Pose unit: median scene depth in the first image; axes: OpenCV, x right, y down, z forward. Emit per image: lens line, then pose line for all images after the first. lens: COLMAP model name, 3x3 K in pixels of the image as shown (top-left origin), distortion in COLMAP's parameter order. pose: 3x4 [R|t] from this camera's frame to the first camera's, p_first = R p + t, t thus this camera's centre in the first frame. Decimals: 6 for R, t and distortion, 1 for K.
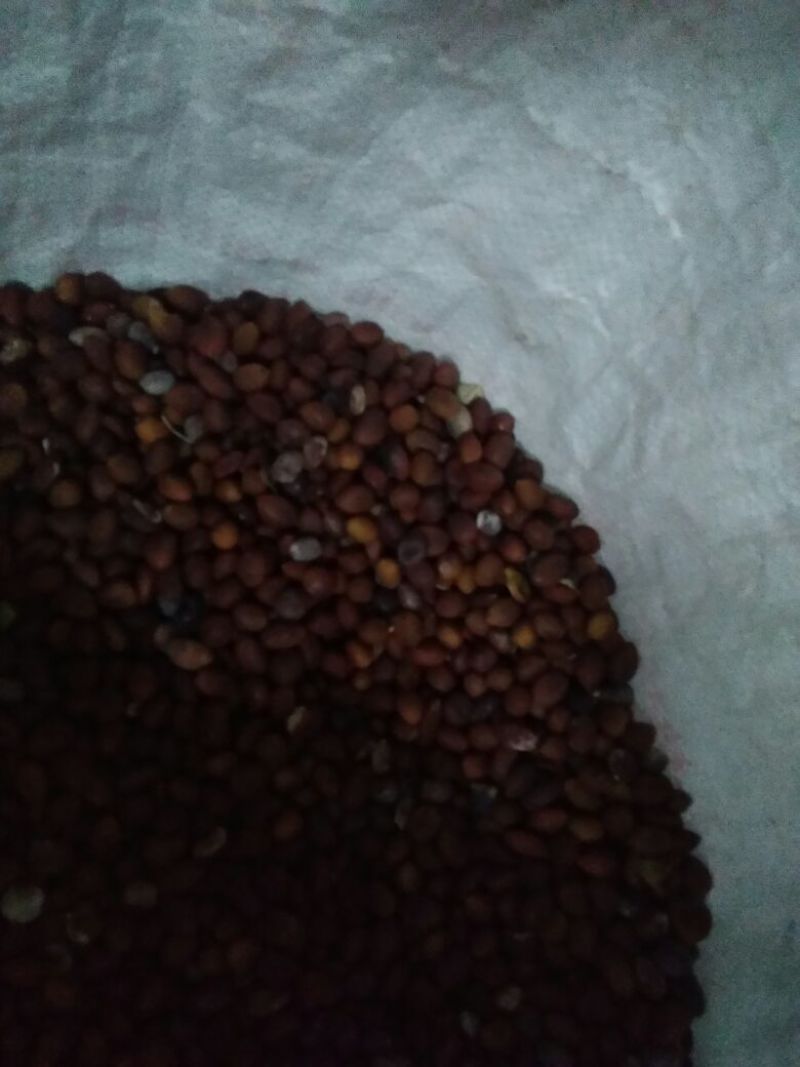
lens RADIAL K [[848.4, 0, 400.0], [0, 848.4, 533.5], [0, 0, 1]] dist [0.142146, -0.270744]
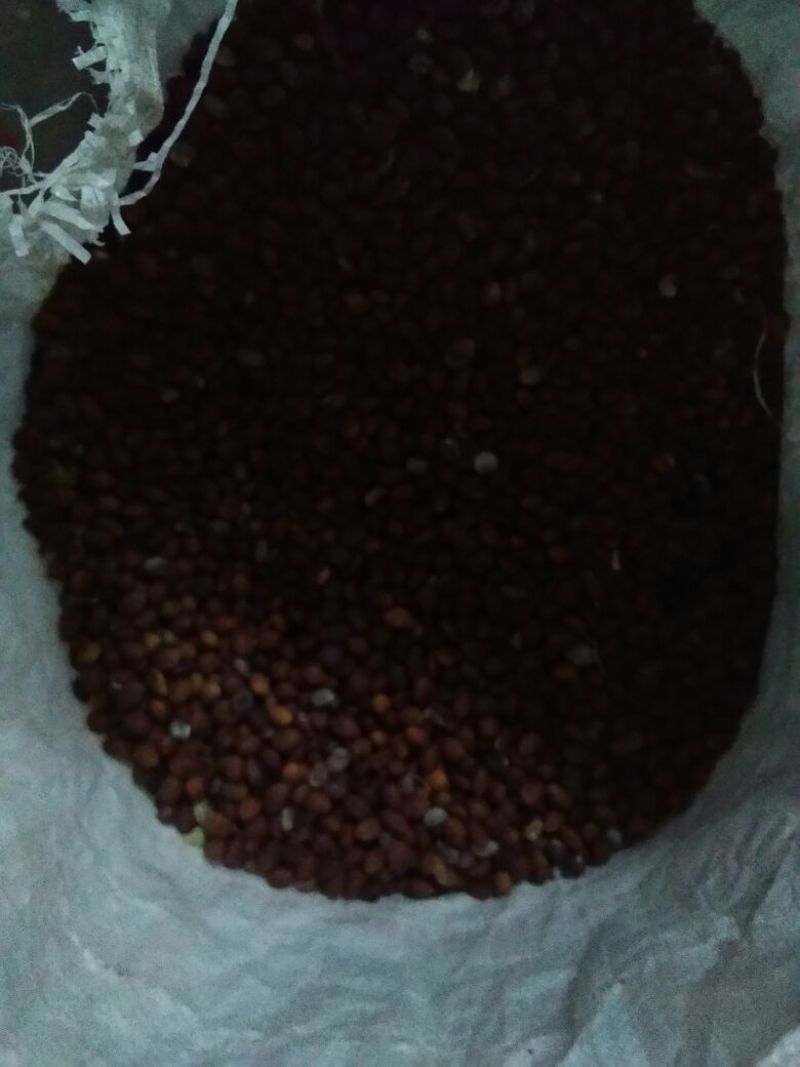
lens RADIAL K [[848.4, 0, 400.0], [0, 848.4, 533.5], [0, 0, 1]] dist [0.142146, -0.270744]
pose [[-0.967948, 0.010348, -0.250938, 0.107631], [-0.073563, -0.967012, 0.243879, -0.068479], [-0.240136, 0.254522, 0.936778, -0.371123]]
